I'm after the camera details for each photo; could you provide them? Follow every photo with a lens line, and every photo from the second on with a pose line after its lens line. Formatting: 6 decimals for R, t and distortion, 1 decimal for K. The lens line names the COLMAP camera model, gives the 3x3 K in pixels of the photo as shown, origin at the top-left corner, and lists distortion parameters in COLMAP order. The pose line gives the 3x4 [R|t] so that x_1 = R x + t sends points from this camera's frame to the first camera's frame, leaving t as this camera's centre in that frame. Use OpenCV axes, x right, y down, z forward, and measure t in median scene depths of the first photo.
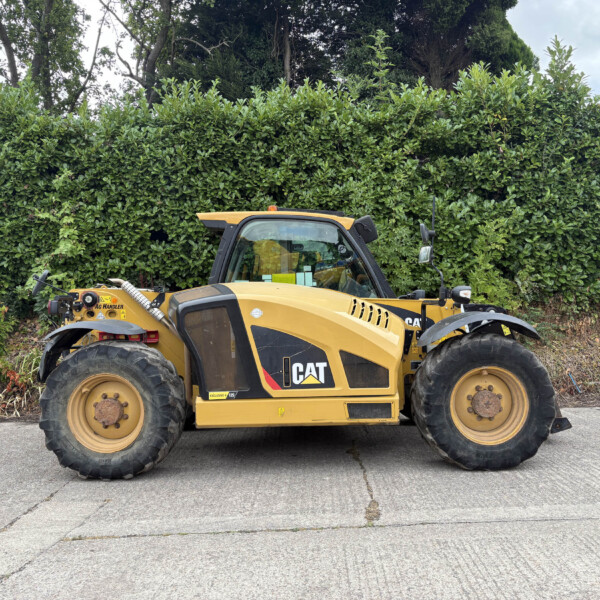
lens RADIAL K [[594.8, 0, 302.5], [0, 594.8, 298.1], [0, 0, 1]] dist [0.028155, -0.034687]
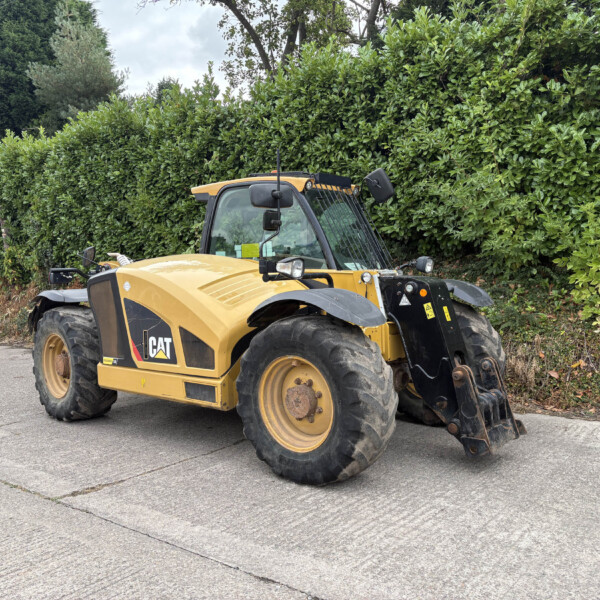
lens RADIAL K [[599.5, 0, 303.0], [0, 599.5, 301.6], [0, 0, 1]] dist [-0.002347, 0.020922]
pose [[0.772374, 0.030372, -0.634441, 0.462554], [0.017720, 0.997437, 0.069322, -0.009015], [0.634920, -0.064784, 0.769856, 0.212689]]
